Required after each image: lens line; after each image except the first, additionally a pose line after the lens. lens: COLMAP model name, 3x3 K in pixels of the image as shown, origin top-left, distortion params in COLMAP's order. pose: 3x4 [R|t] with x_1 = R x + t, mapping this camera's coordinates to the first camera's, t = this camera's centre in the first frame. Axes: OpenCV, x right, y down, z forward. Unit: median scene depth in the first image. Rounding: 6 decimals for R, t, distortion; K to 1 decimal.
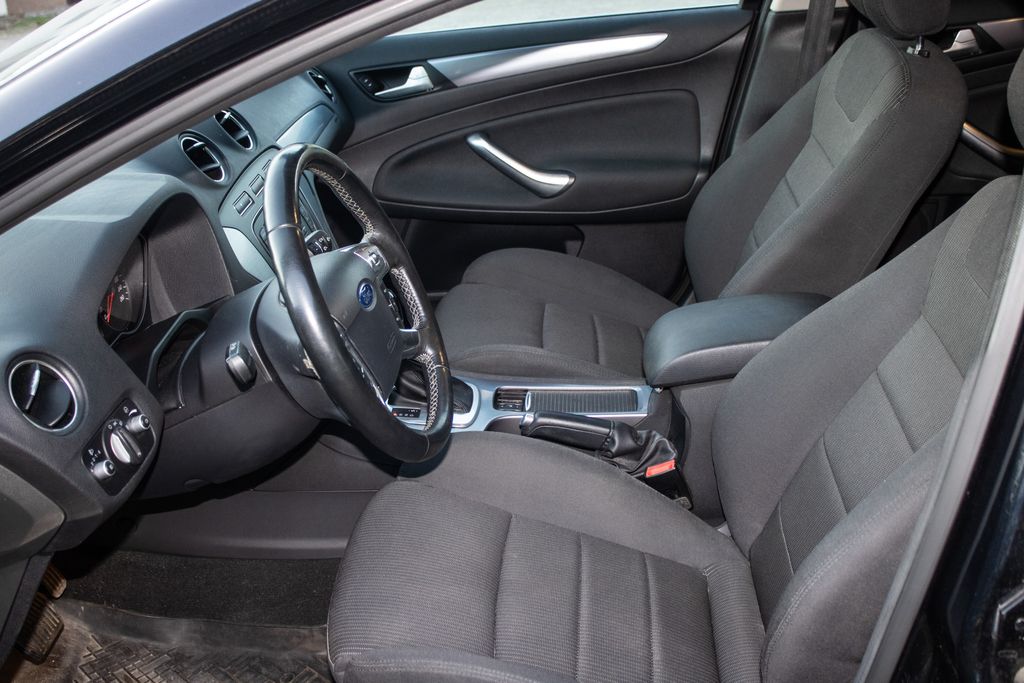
lens RADIAL K [[1286.1, 0, 512.0], [0, 1286.1, 341.5], [0, 0, 1]] dist [-0.044918, 0.029615]
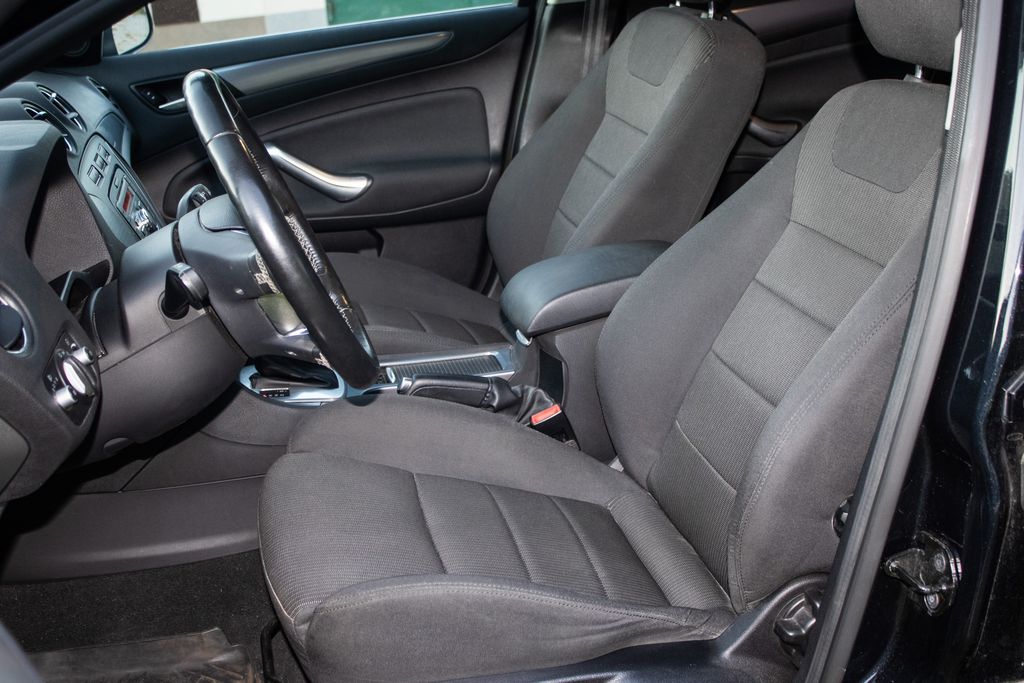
lens RADIAL K [[1286.1, 0, 512.0], [0, 1286.1, 341.5], [0, 0, 1]] dist [-0.044918, 0.029615]
pose [[0.959745, -0.096820, 0.263659, -0.163341], [0.118694, 0.990579, -0.068297, 0.104205], [-0.254563, 0.096843, 0.962195, 0.034478]]
